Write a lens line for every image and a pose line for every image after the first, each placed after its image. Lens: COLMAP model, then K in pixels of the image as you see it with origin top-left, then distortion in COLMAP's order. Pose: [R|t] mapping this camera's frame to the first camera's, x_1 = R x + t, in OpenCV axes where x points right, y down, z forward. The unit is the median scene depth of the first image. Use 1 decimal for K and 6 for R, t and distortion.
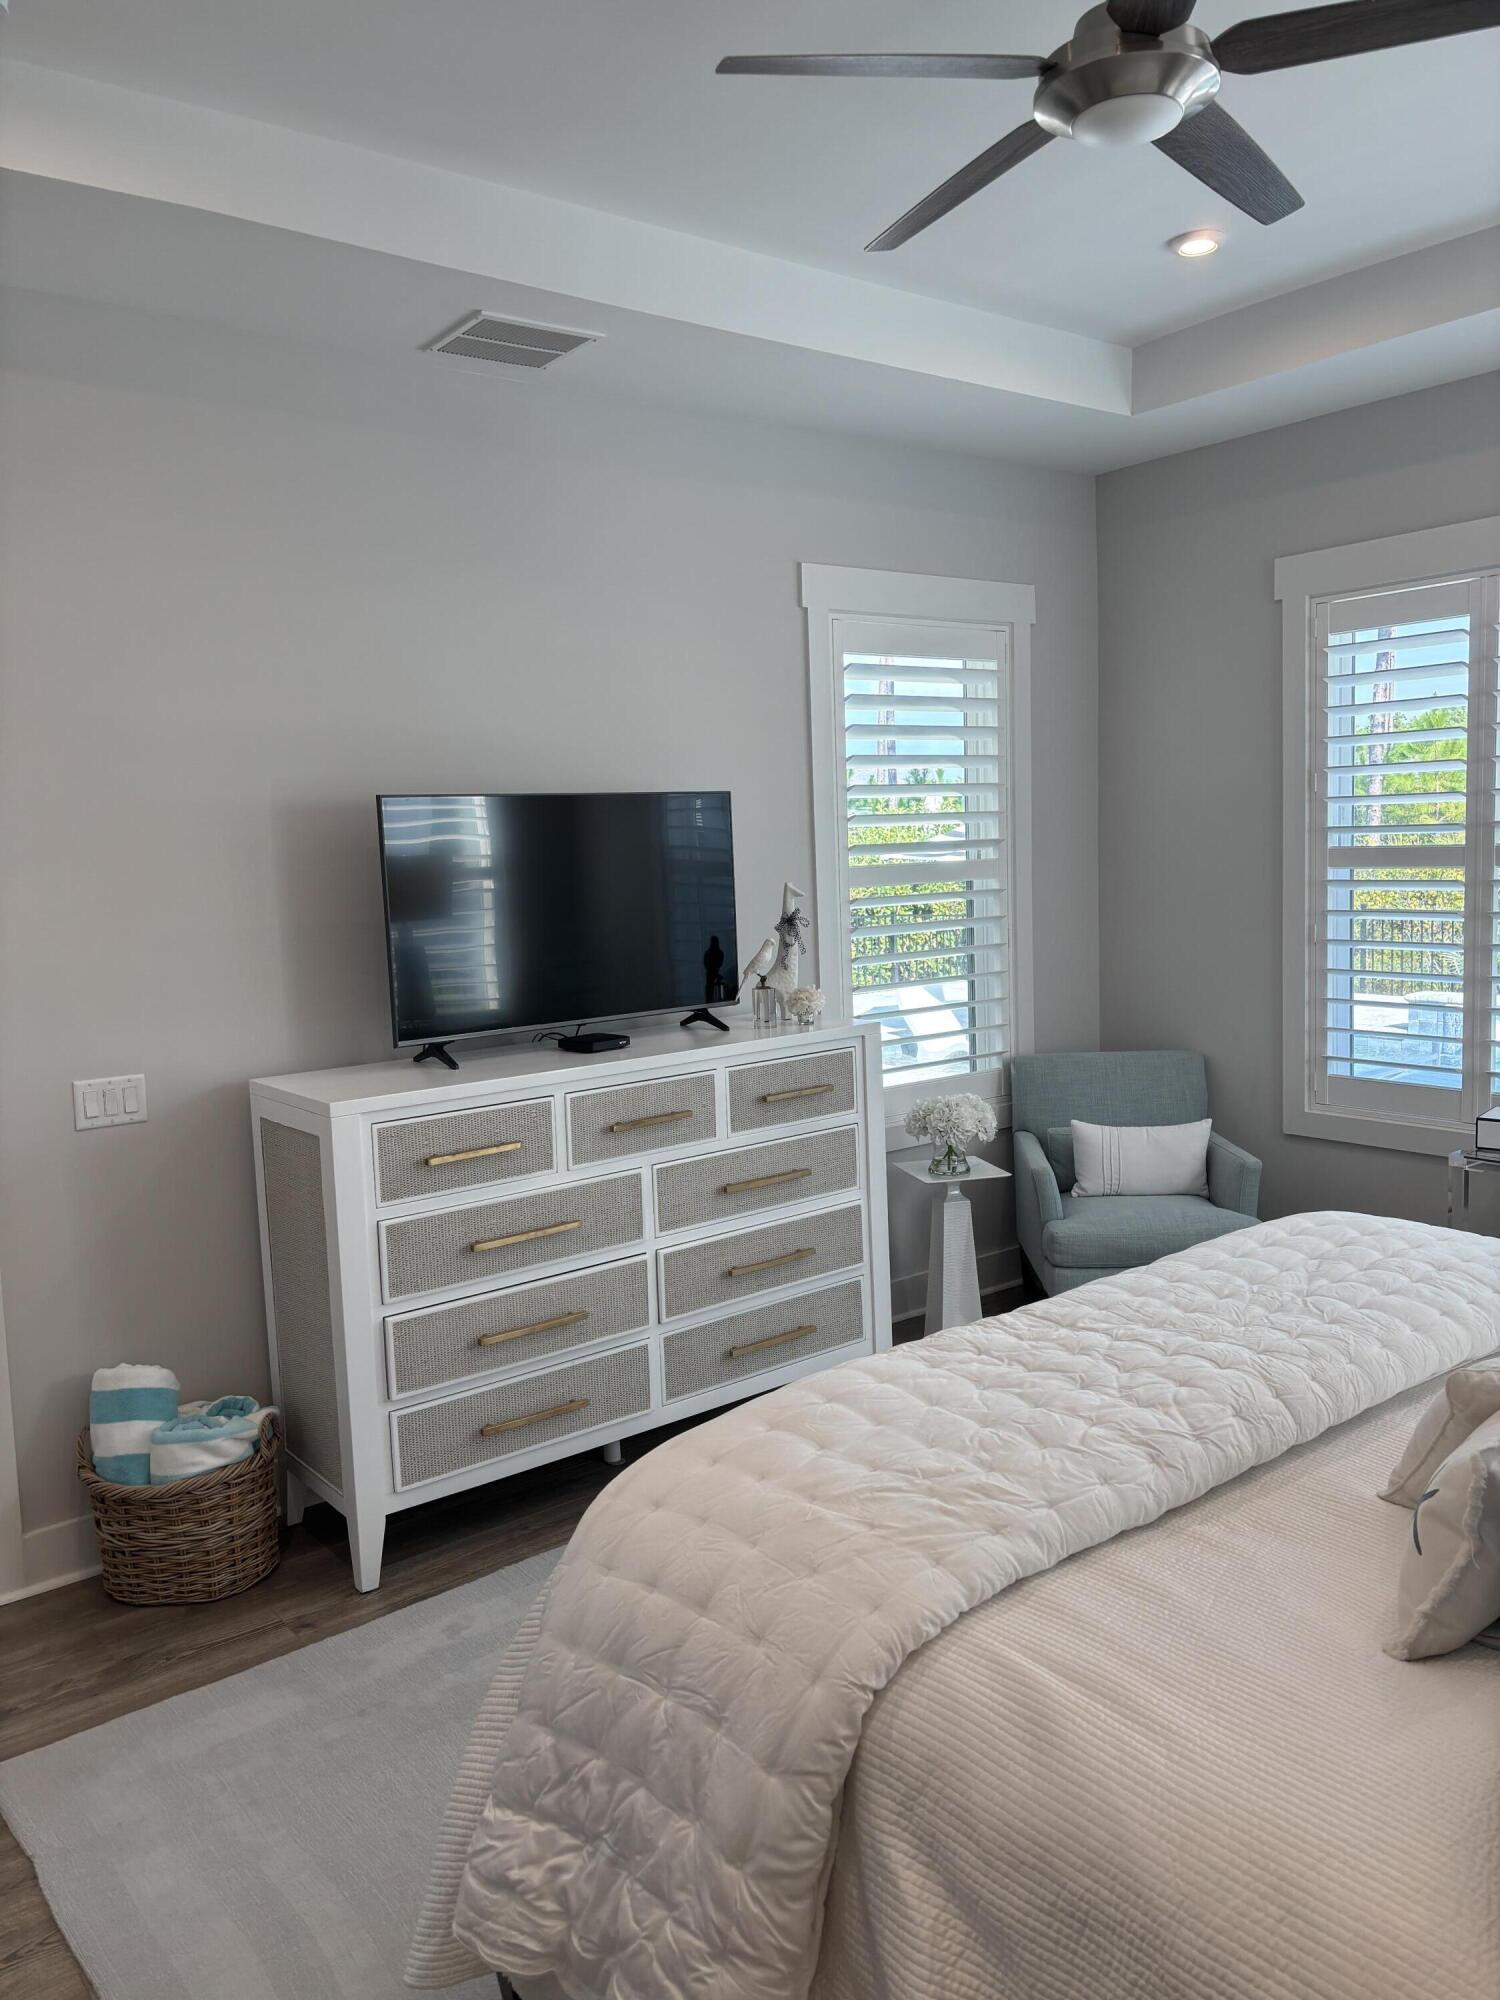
lens RADIAL K [[1506.3, 0, 750.0], [0, 1506.3, 1000.0], [0, 0, 1]] dist [0.040582, -0.042082]
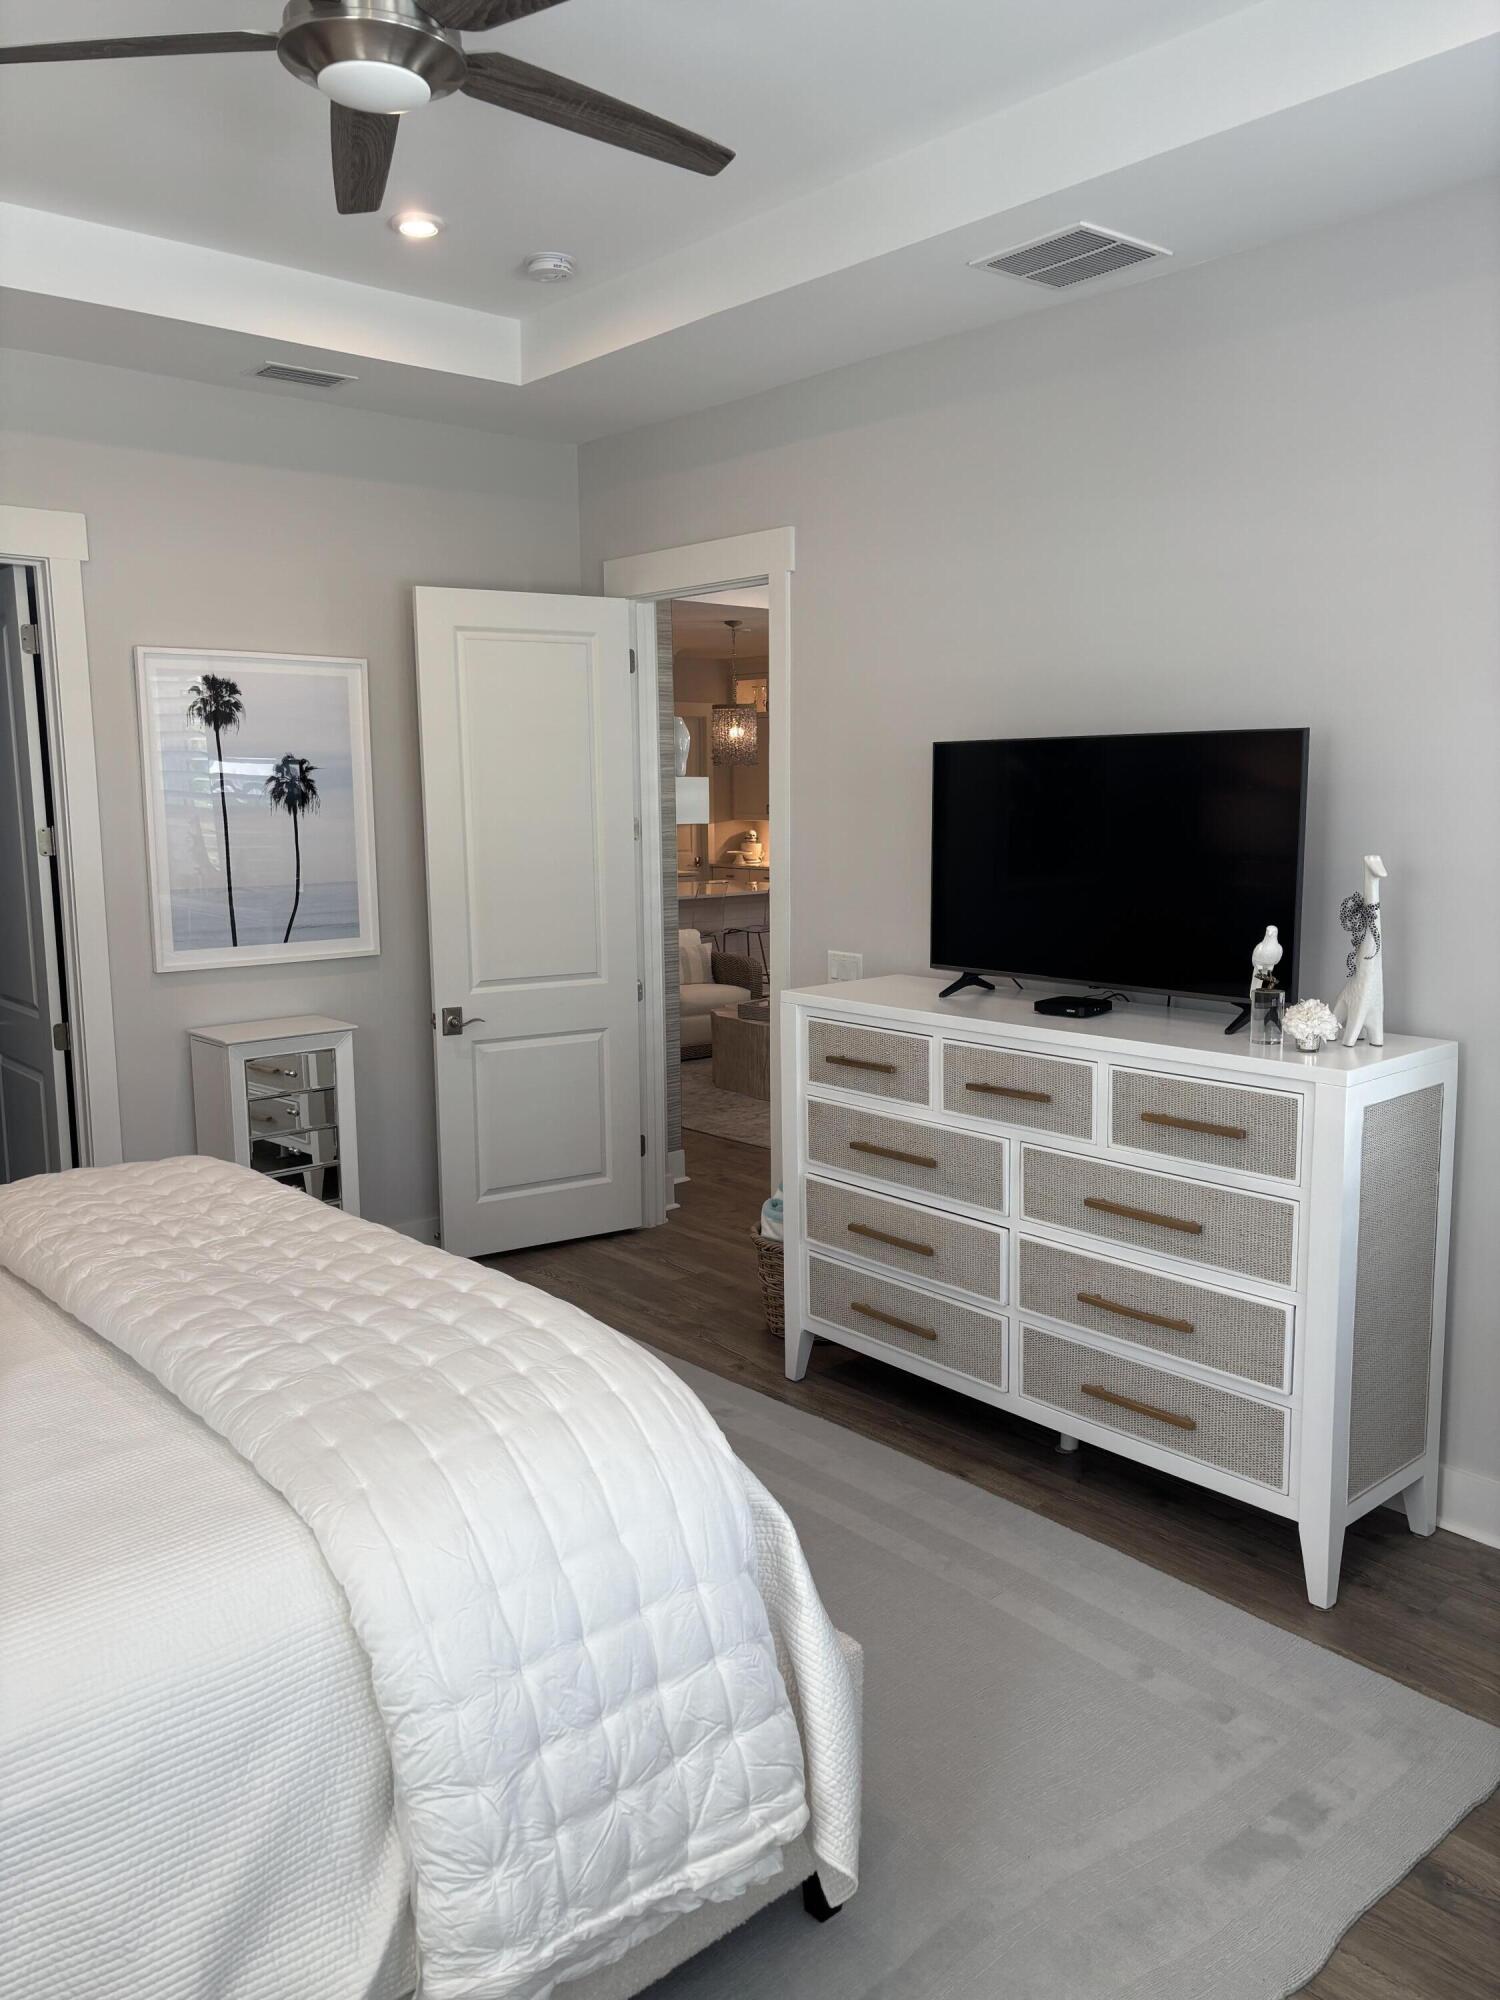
lens RADIAL K [[1506.3, 0, 750.0], [0, 1506.3, 1000.0], [0, 0, 1]] dist [0.040582, -0.042082]
pose [[0.032838, 0.161633, -0.986304, 0.840636], [-0.123538, 0.979925, 0.156475, -0.103161], [0.991796, 0.116708, 0.052147, 0.767791]]
